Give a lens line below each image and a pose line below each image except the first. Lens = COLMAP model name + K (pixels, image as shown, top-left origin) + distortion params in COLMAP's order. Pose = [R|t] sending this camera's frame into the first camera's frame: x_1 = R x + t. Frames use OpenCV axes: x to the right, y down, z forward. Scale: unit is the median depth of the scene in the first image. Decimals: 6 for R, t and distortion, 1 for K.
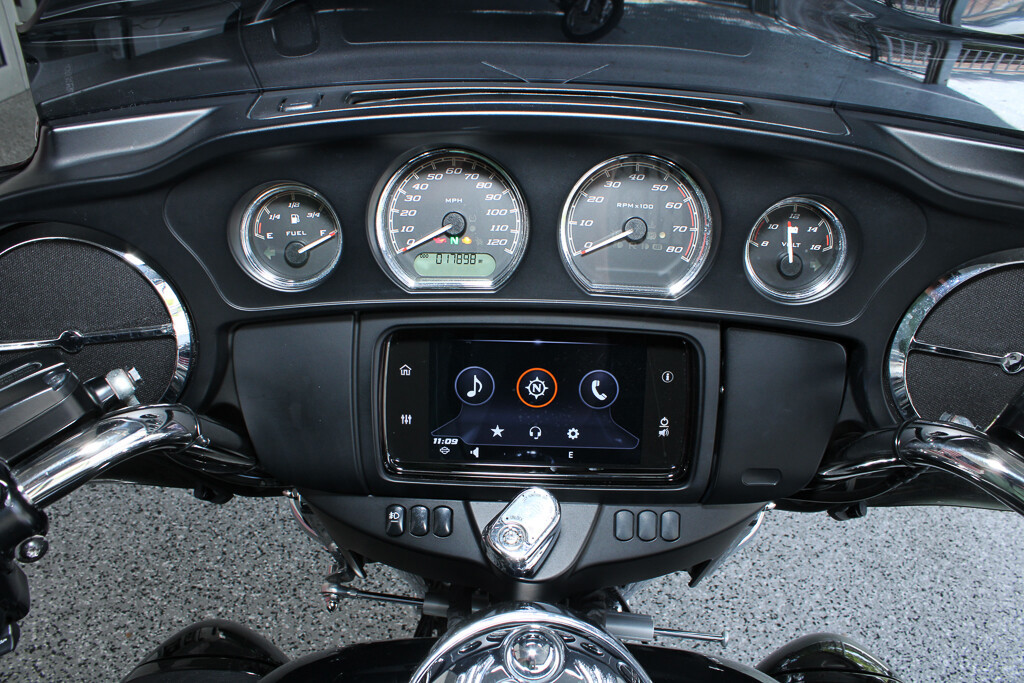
lens RADIAL K [[829.9, 0, 513.9], [0, 829.9, 348.6], [0, 0, 1]] dist [-0.156250, 0.126161]
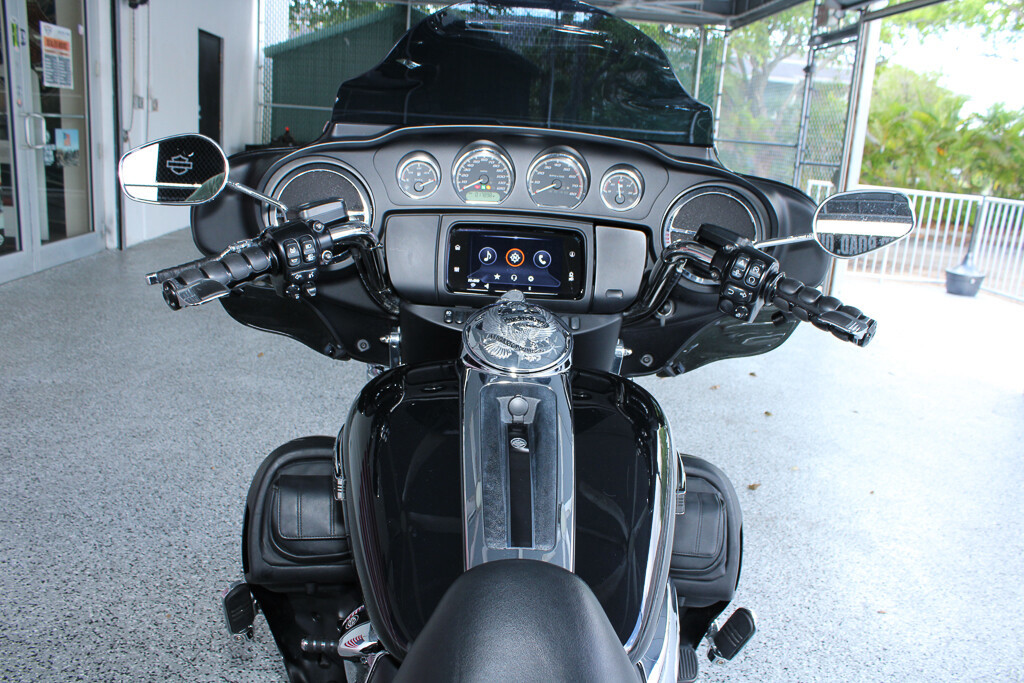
lens RADIAL K [[829.9, 0, 514.1], [0, 829.9, 341.8], [0, 0, 1]] dist [-0.156250, 0.126161]
pose [[0.997229, 0.028128, 0.068876, -0.039505], [-0.007265, 0.958167, -0.286117, 0.291346], [-0.074043, 0.284824, 0.955716, -0.349971]]
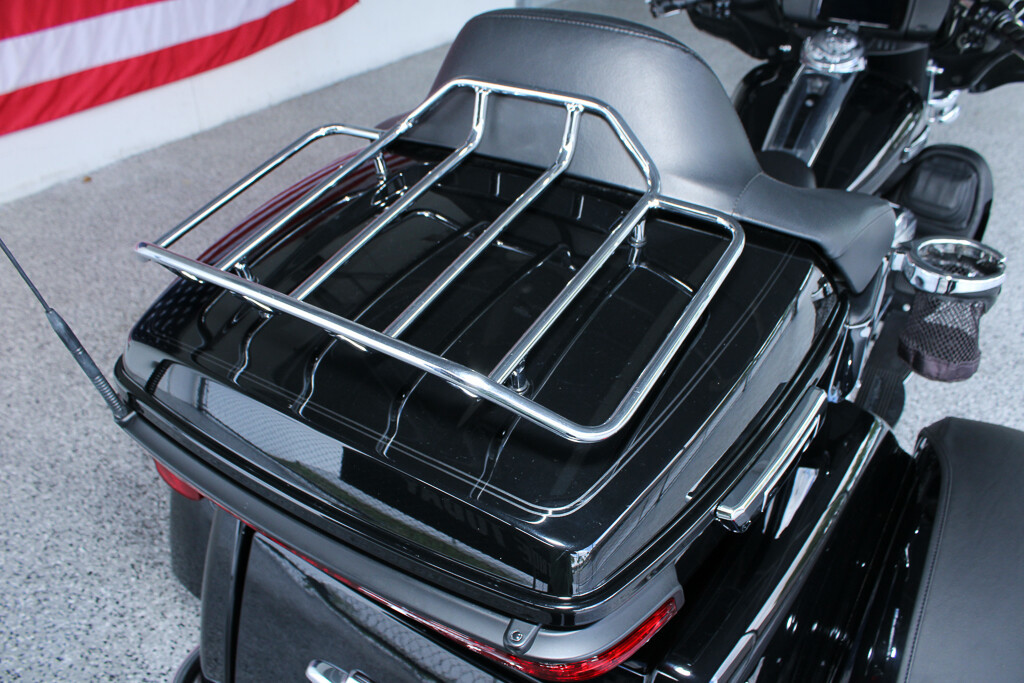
lens RADIAL K [[829.9, 0, 506.9], [0, 829.9, 331.5], [0, 0, 1]] dist [-0.156250, 0.126161]
pose [[0.837533, 0.267147, -0.476625, 0.242387], [-0.250537, 0.962980, 0.099500, 0.468293], [0.485562, 0.036077, 0.873458, -0.863146]]
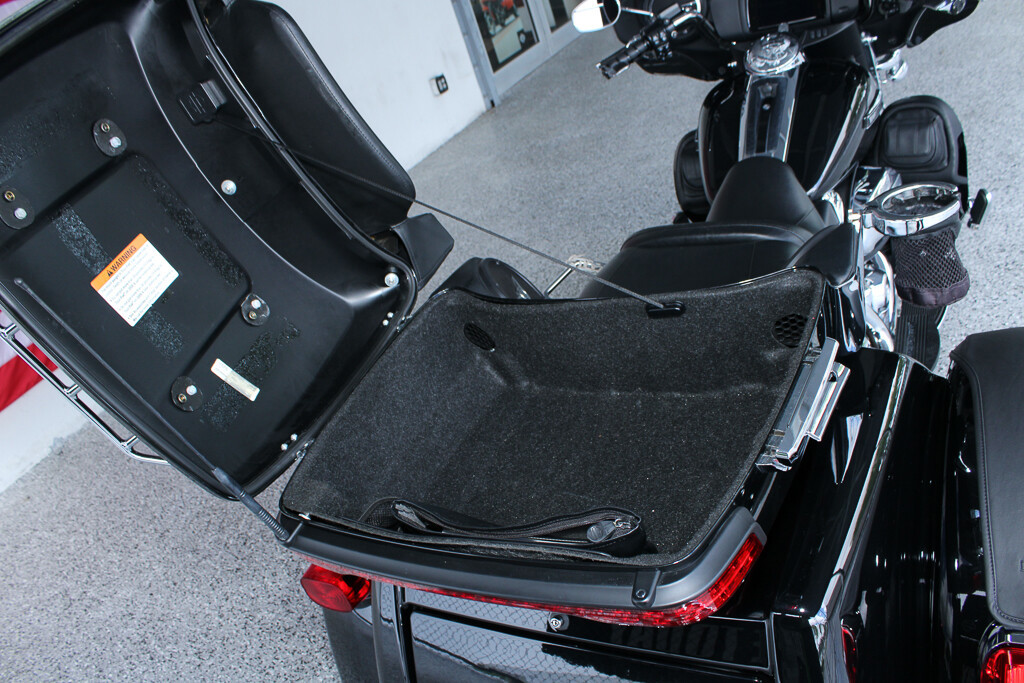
lens RADIAL K [[829.9, 0, 493.6], [0, 829.9, 350.7], [0, 0, 1]] dist [-0.156250, 0.126161]
pose [[0.828761, -0.029400, -0.558830, 0.304346], [0.058179, 0.997734, 0.033791, 0.475133], [0.556571, -0.060517, 0.828593, -0.963880]]
